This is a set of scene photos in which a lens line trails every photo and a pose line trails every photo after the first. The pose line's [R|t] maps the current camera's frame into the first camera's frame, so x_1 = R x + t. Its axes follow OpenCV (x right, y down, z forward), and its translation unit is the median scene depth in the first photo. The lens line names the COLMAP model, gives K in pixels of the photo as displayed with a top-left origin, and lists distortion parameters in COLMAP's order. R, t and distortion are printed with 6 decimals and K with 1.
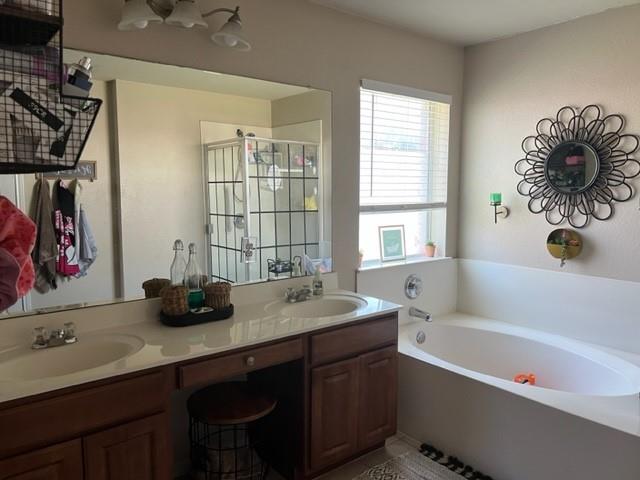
lens RADIAL K [[485.6, 0, 322.6], [0, 485.6, 238.0], [0, 0, 1]] dist [0.043023, -0.042974]
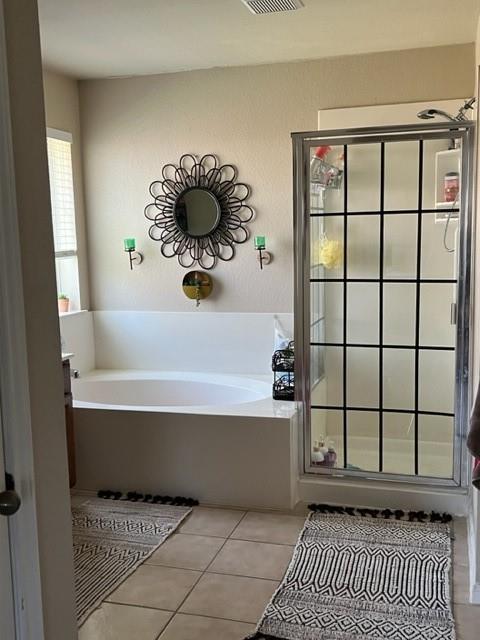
lens RADIAL K [[706.3, 0, 239.1], [0, 706.3, 320.3], [0, 0, 1]] dist [0.031605, 0.000000]
pose [[0.822316, -0.089362, 0.561971, -0.295116], [0.081888, 0.995896, 0.038538, 0.036497], [-0.563108, 0.014329, 0.826259, -0.309655]]
